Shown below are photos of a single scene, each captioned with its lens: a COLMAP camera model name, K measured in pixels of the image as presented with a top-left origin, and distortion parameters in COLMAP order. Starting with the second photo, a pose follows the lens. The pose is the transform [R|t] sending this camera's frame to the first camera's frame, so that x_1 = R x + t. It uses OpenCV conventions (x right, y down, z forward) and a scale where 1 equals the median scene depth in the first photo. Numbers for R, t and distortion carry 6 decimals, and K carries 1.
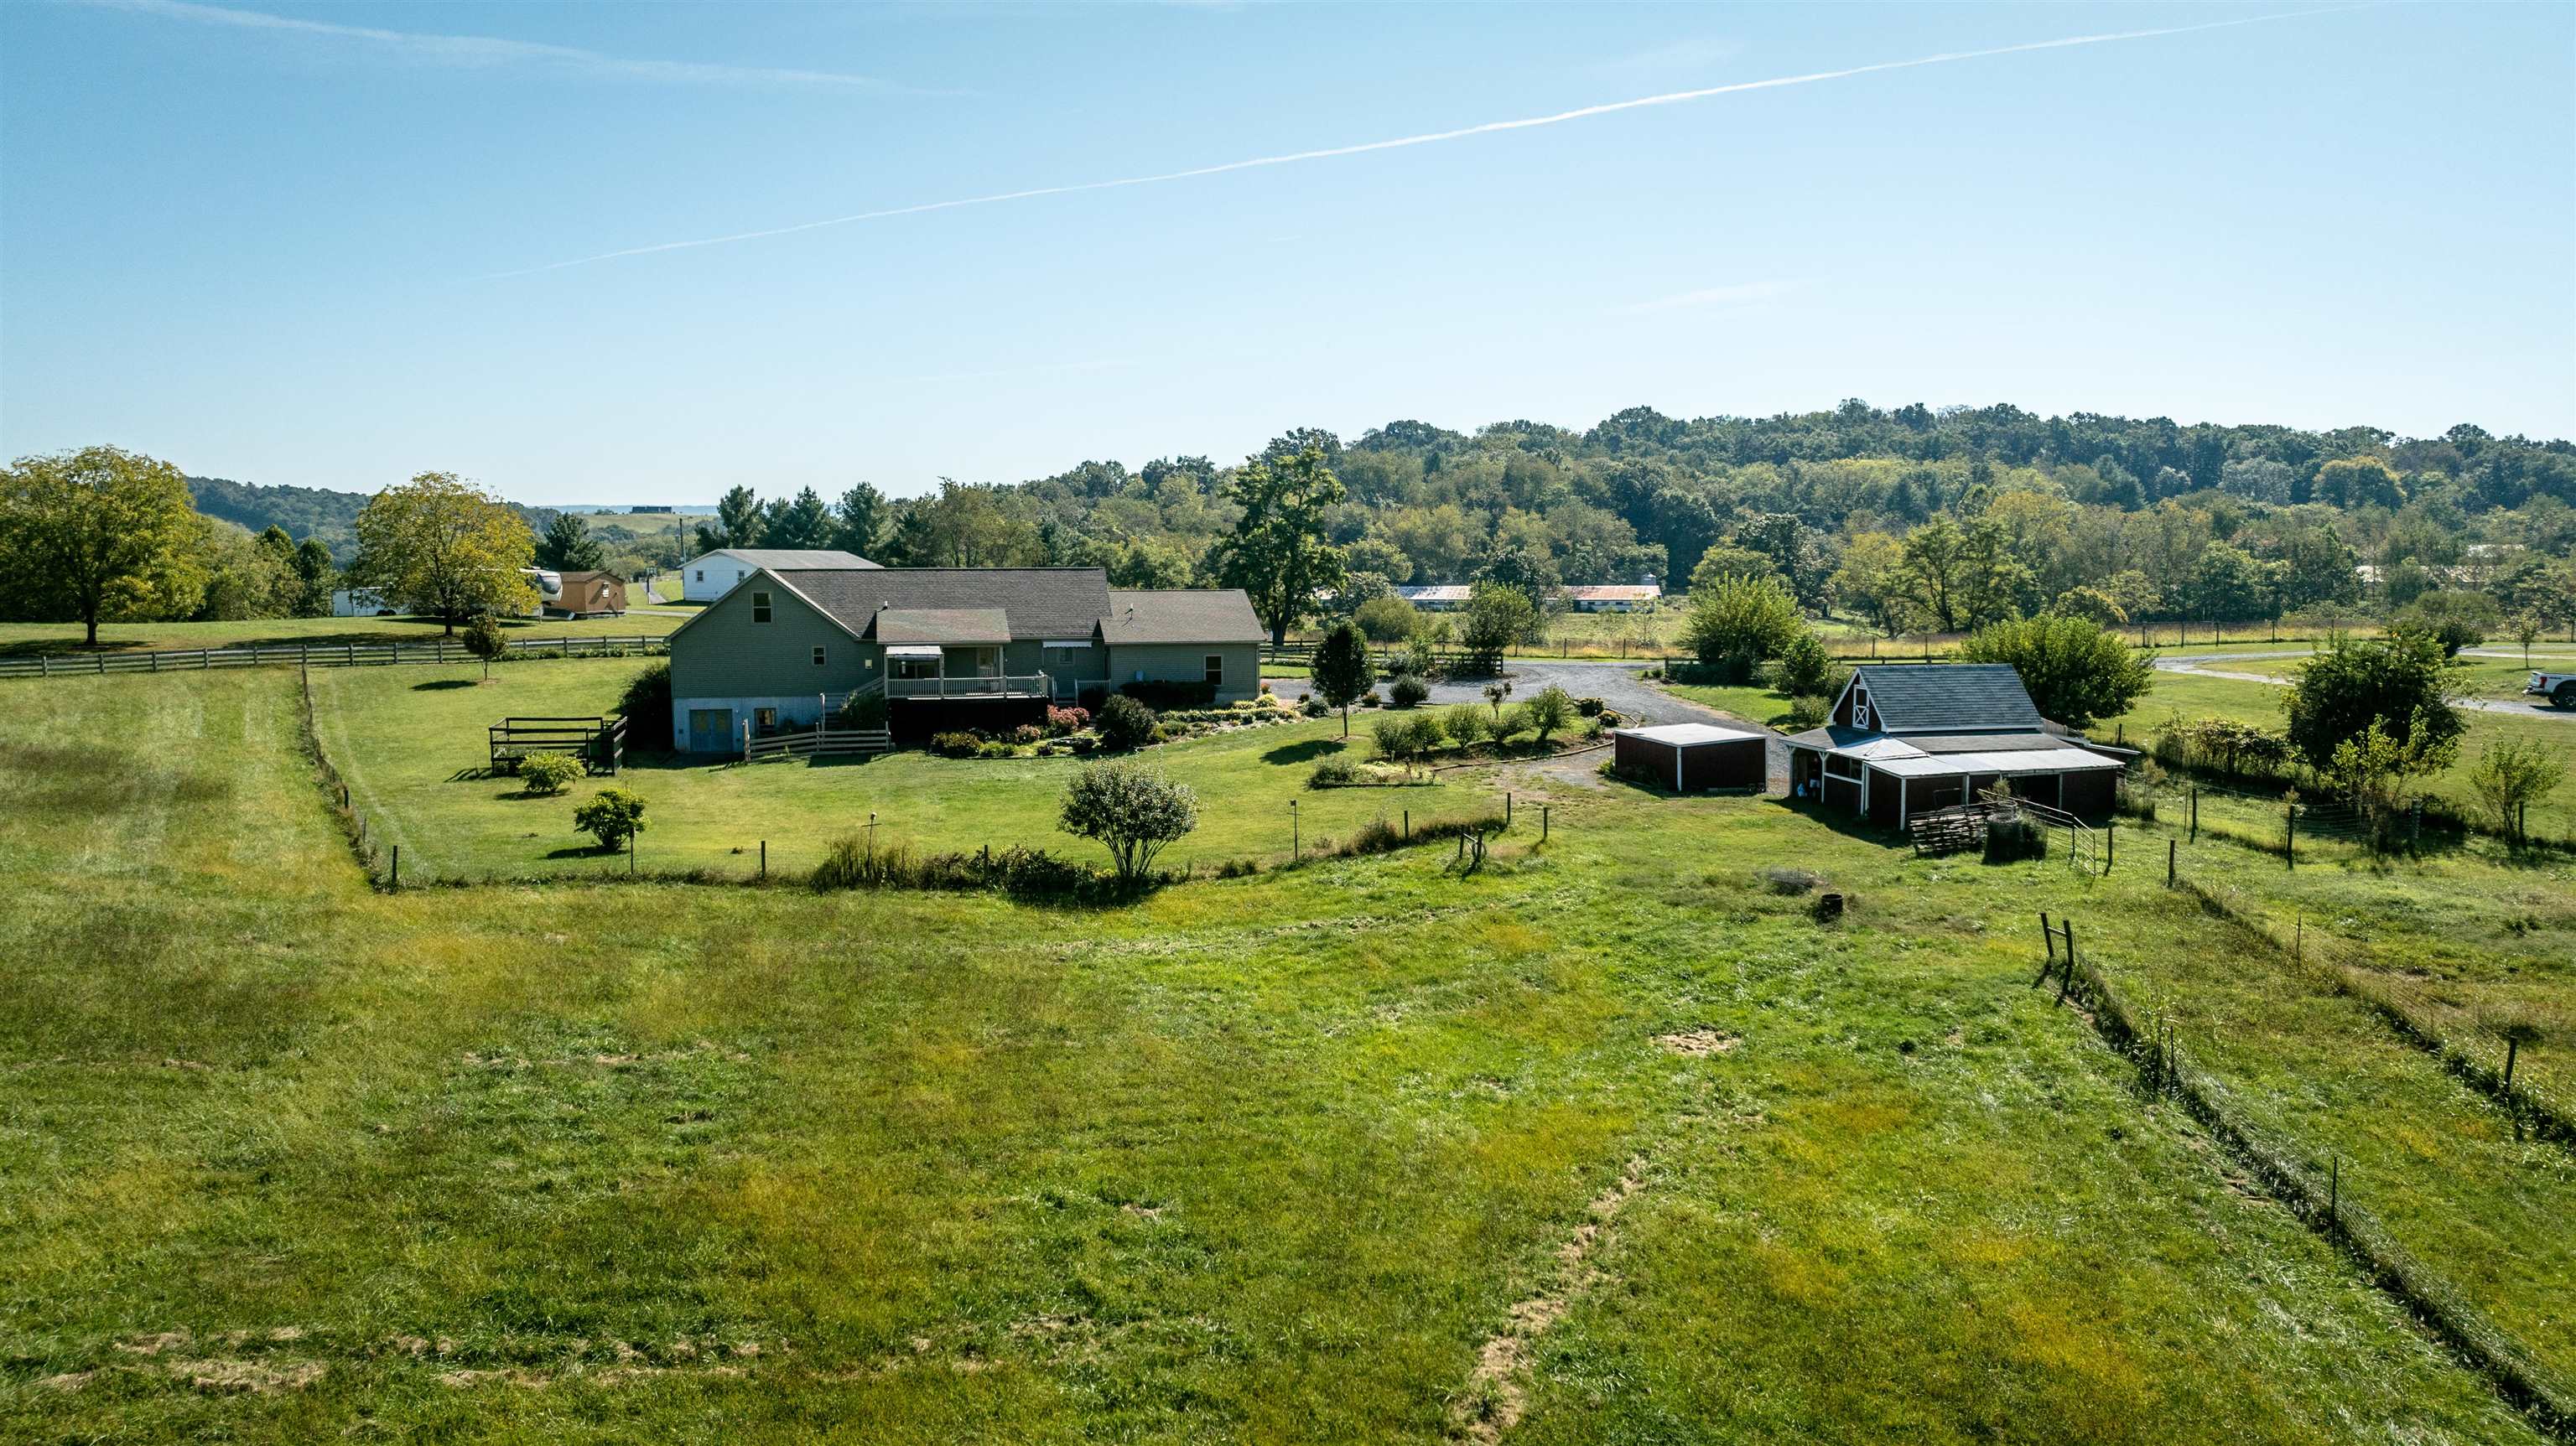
lens RADIAL K [[1819.3, 0, 1293.1], [0, 1819.3, 723.4], [0, 0, 1]] dist [-0.006948, 0.003879]
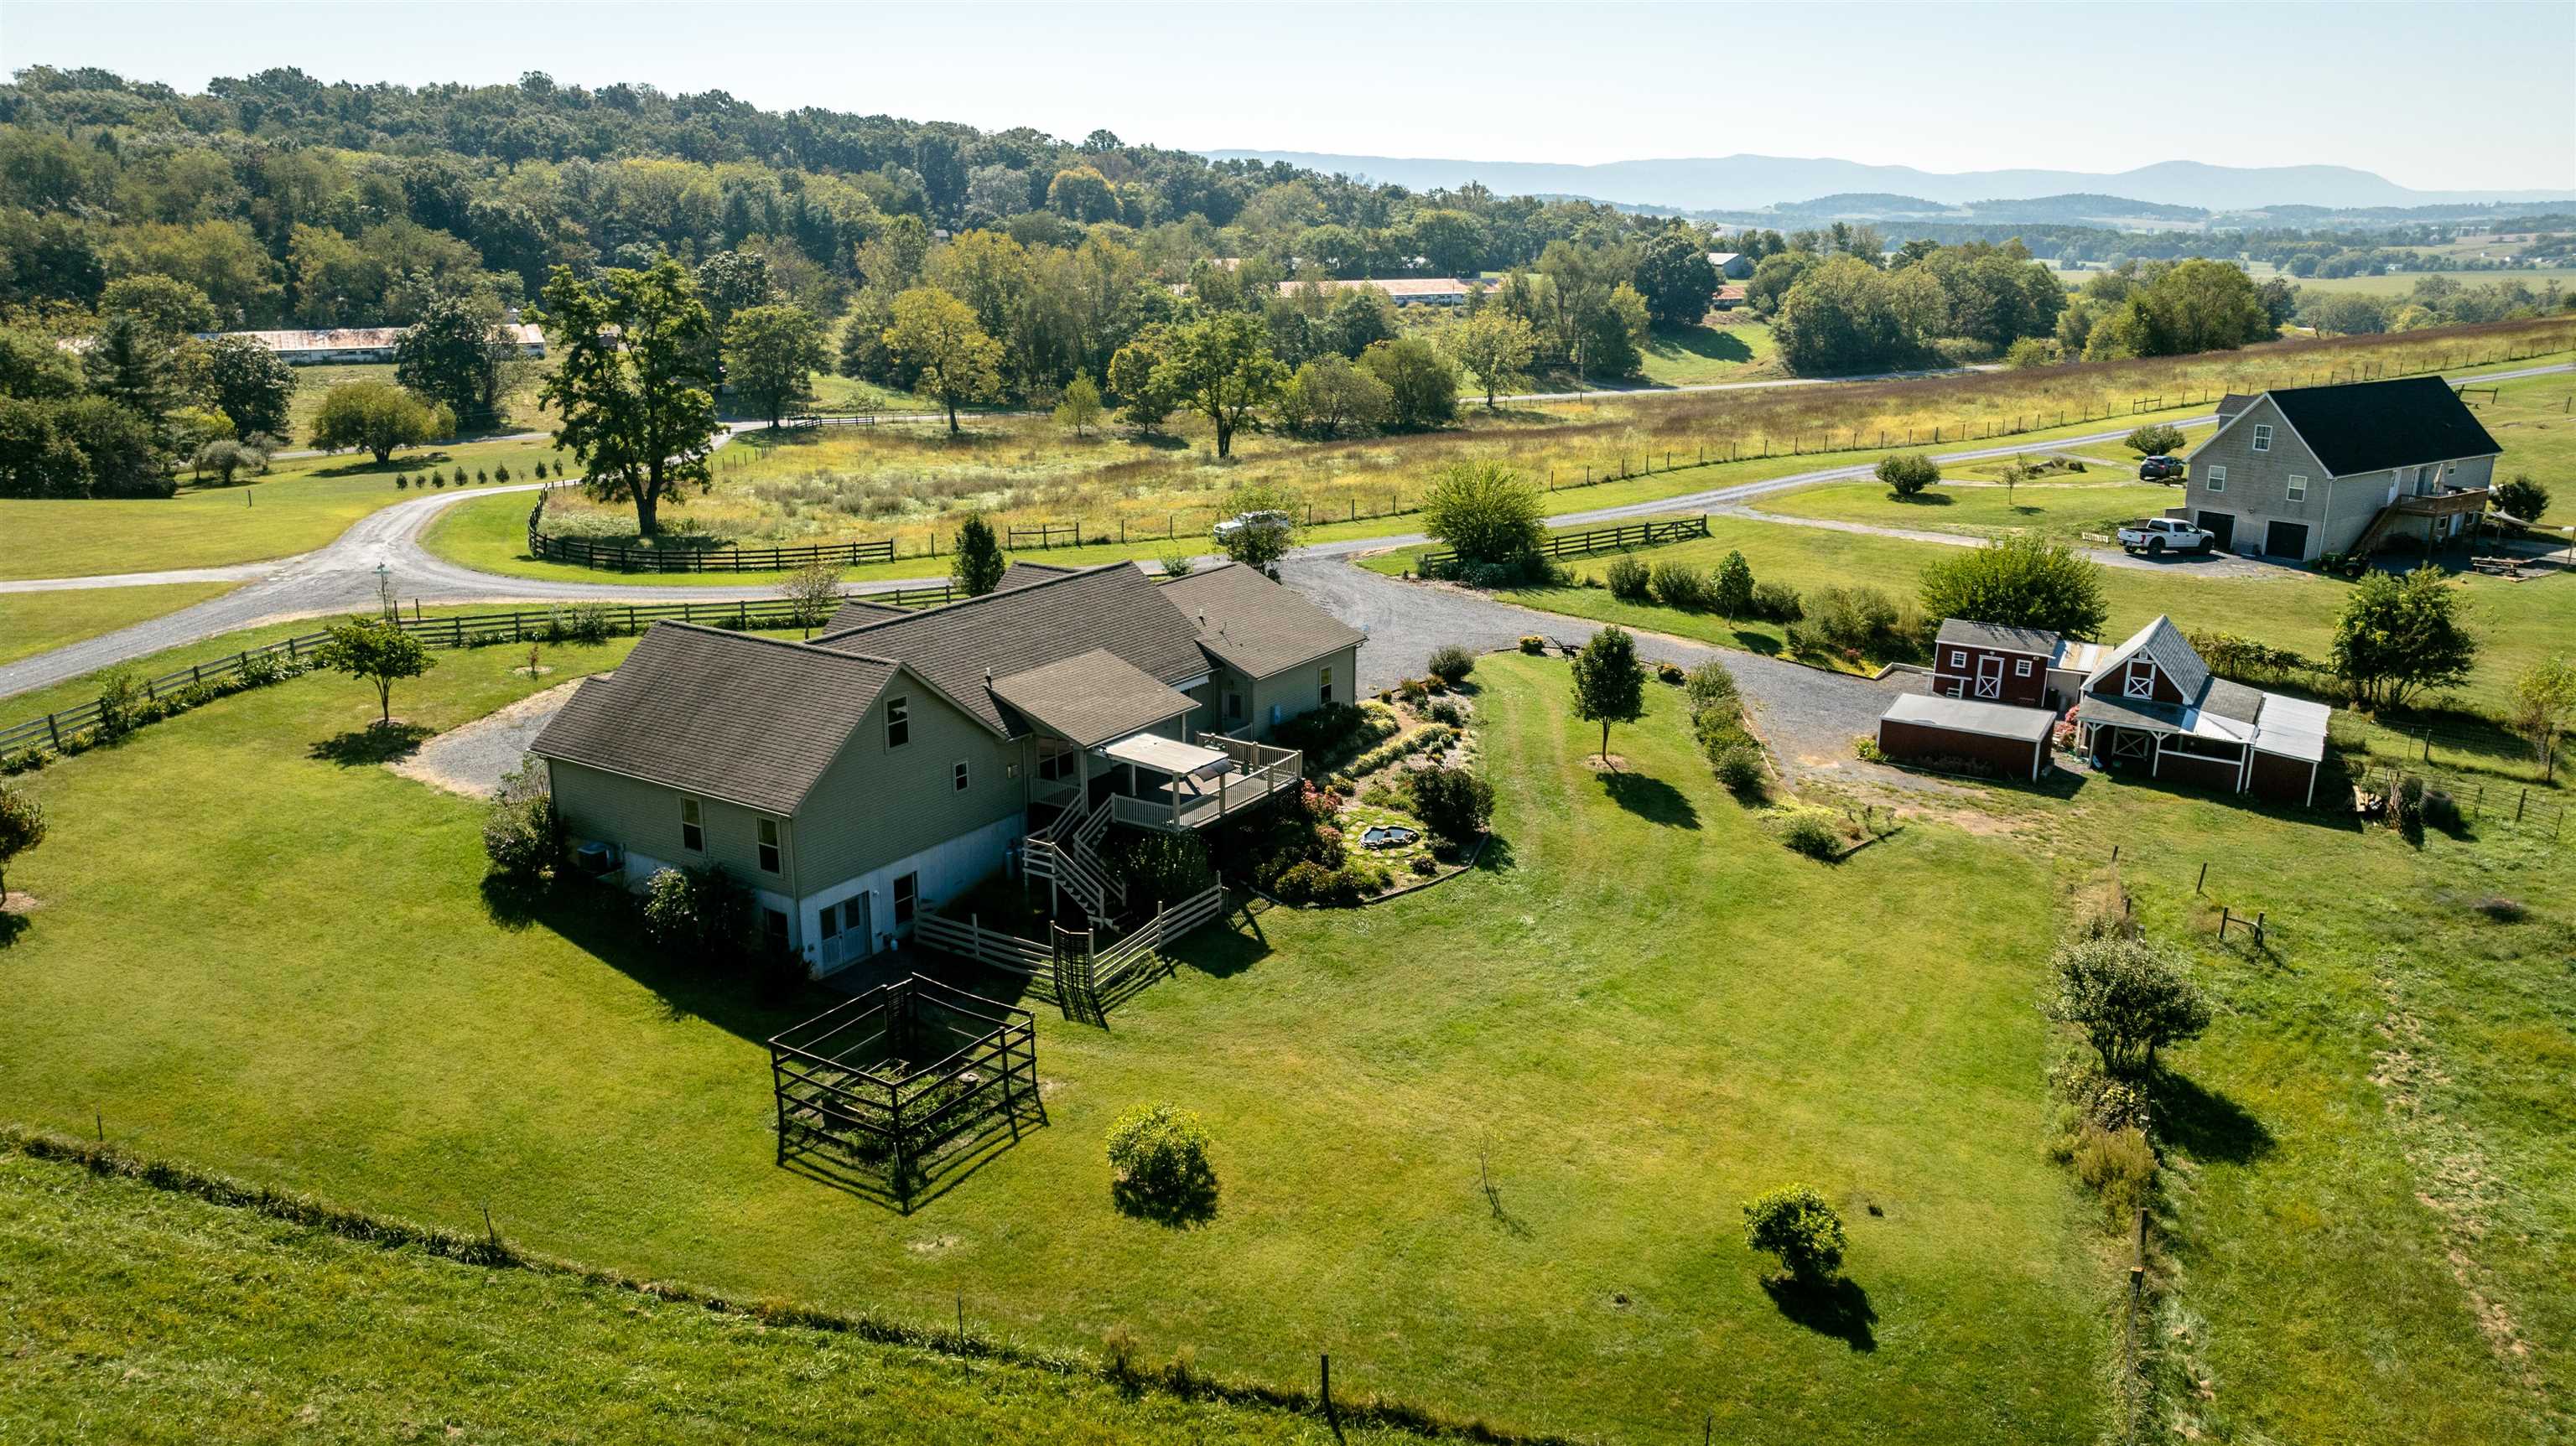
lens RADIAL K [[1819.3, 0, 1293.1], [0, 1819.3, 723.4], [0, 0, 1]] dist [-0.006948, 0.003879]
pose [[0.700742, -0.191191, 0.687319, -0.645933], [0.059364, 0.975706, 0.210888, -0.192840], [-0.710941, -0.106976, 0.695068, 0.488641]]
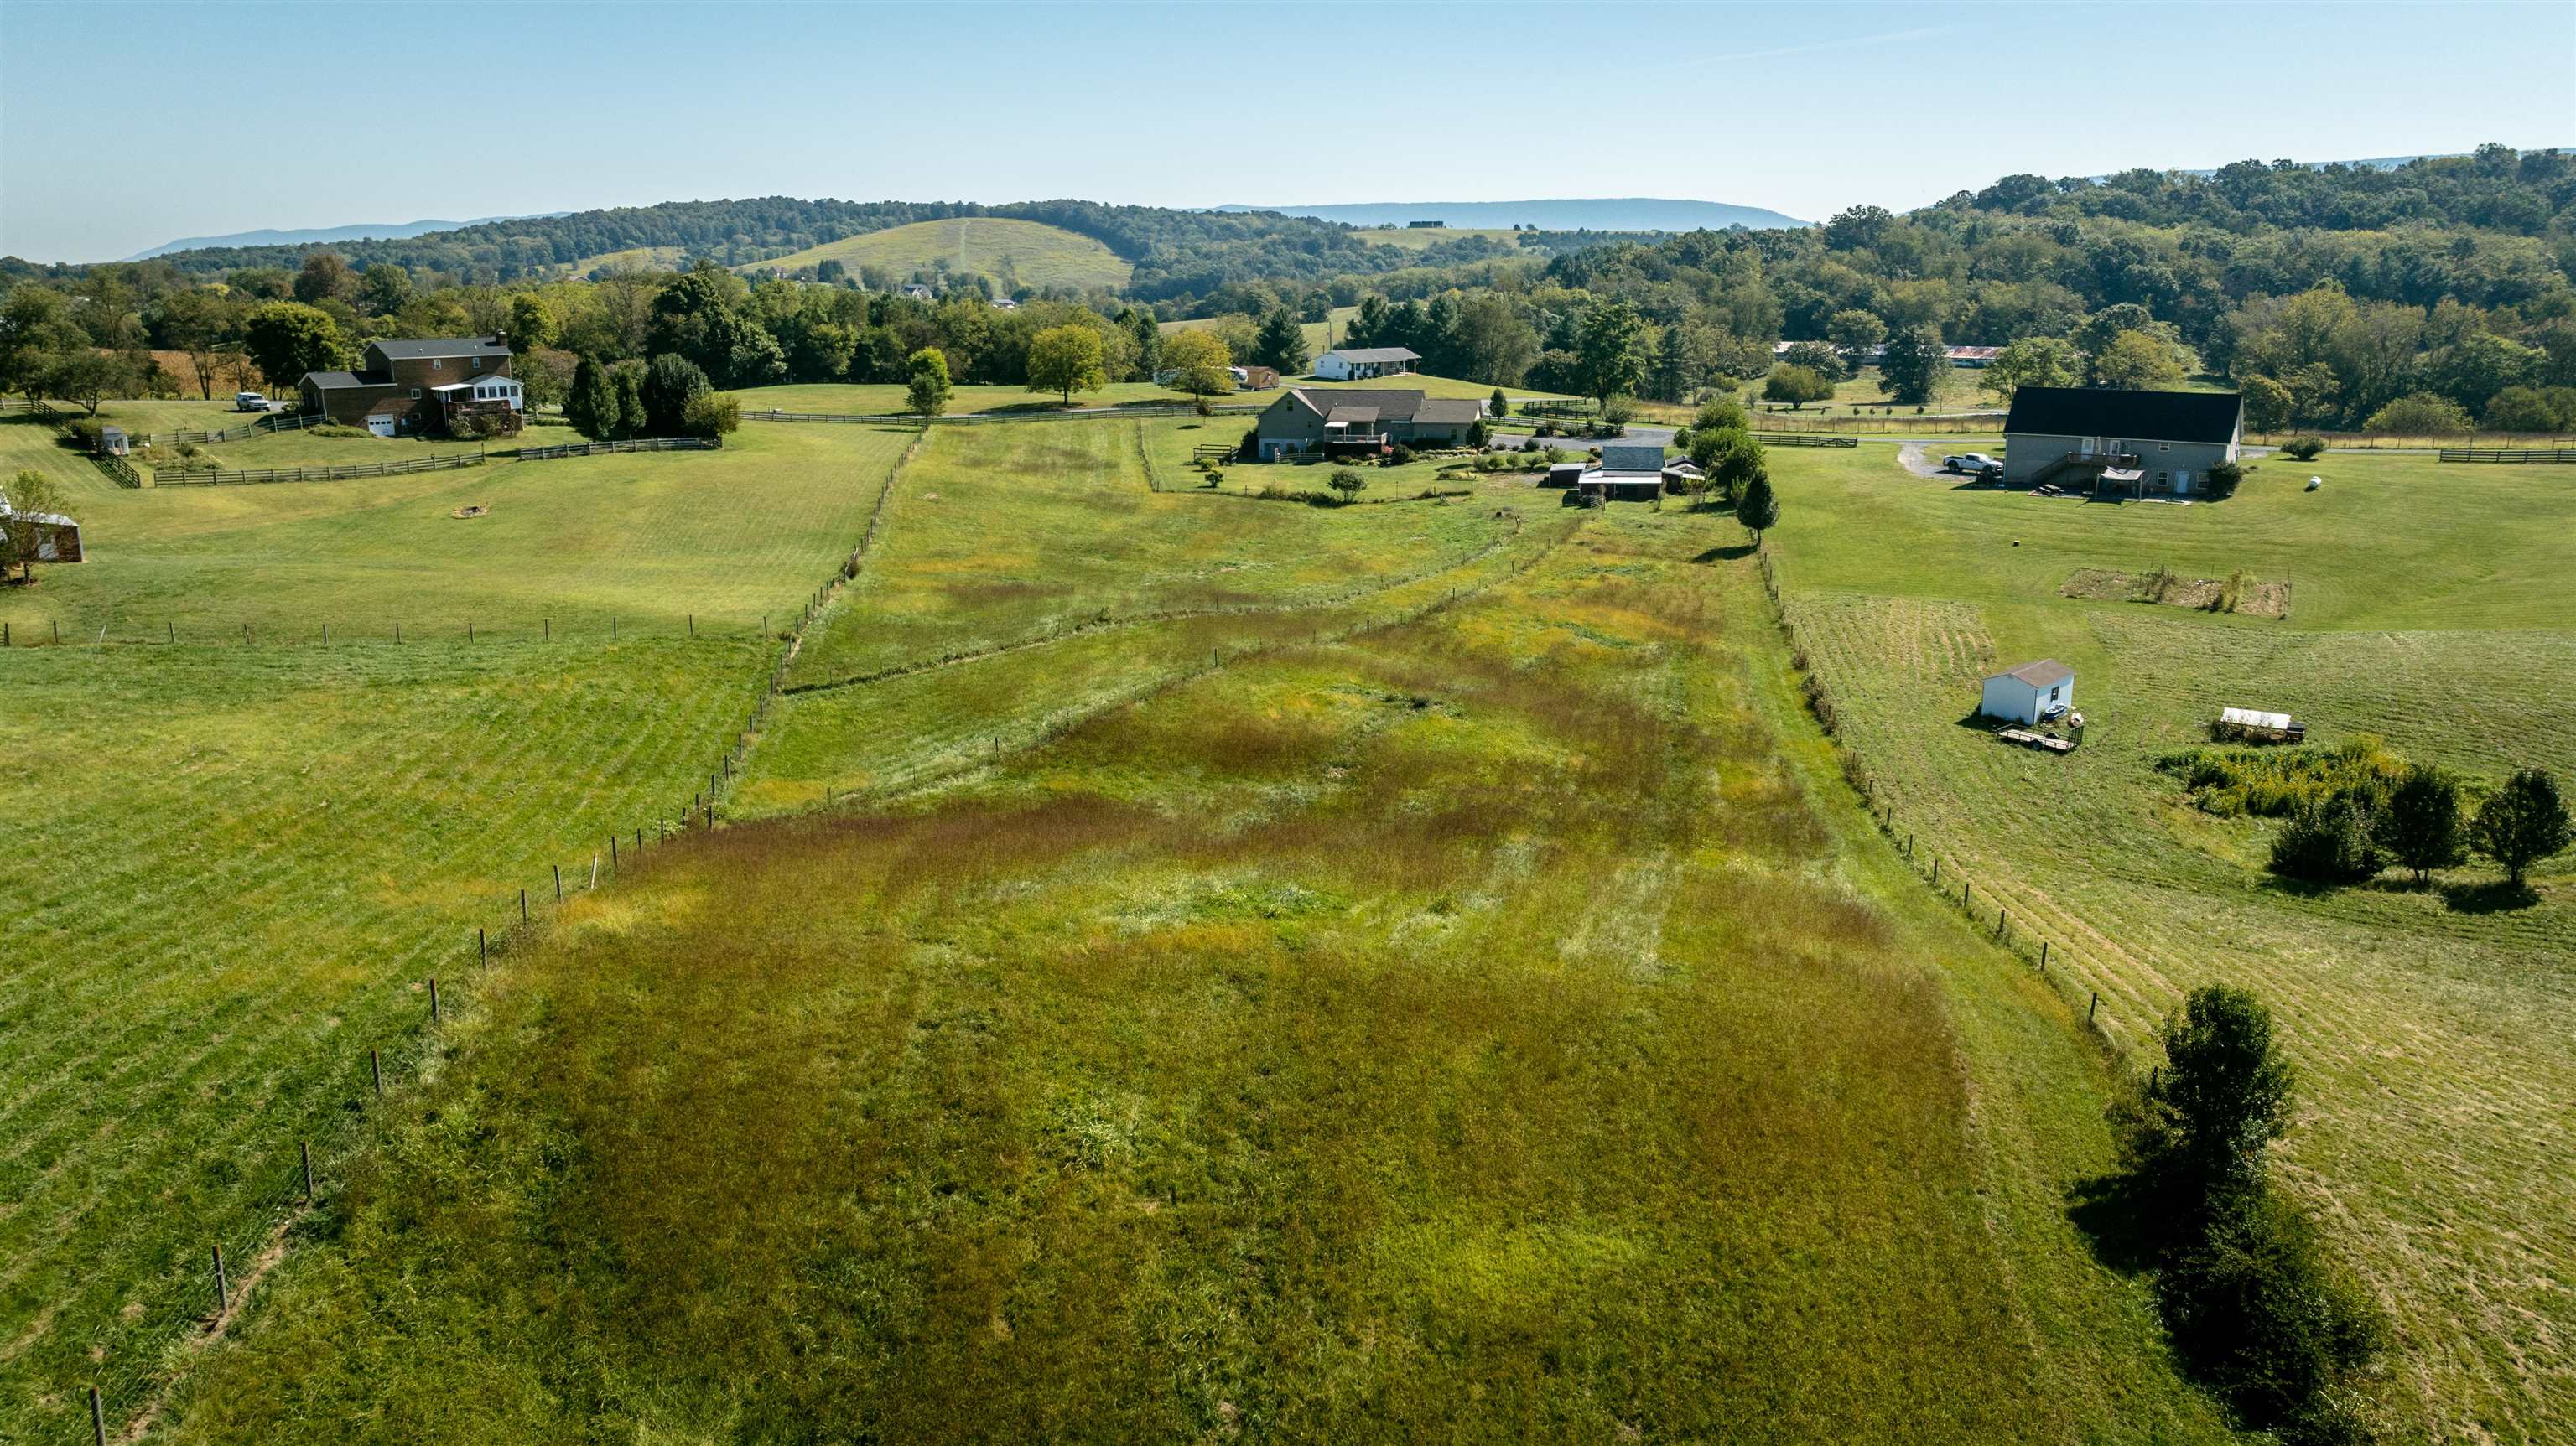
lens RADIAL K [[1834.2, 0, 1303.1], [0, 1834.2, 725.8], [0, 0, 1]] dist [-0.020872, 0.002430]
pose [[0.915373, 0.097681, -0.390578, 0.863994], [-0.033165, 0.985119, 0.168646, -0.056147], [0.401239, -0.141420, 0.904990, -1.574316]]
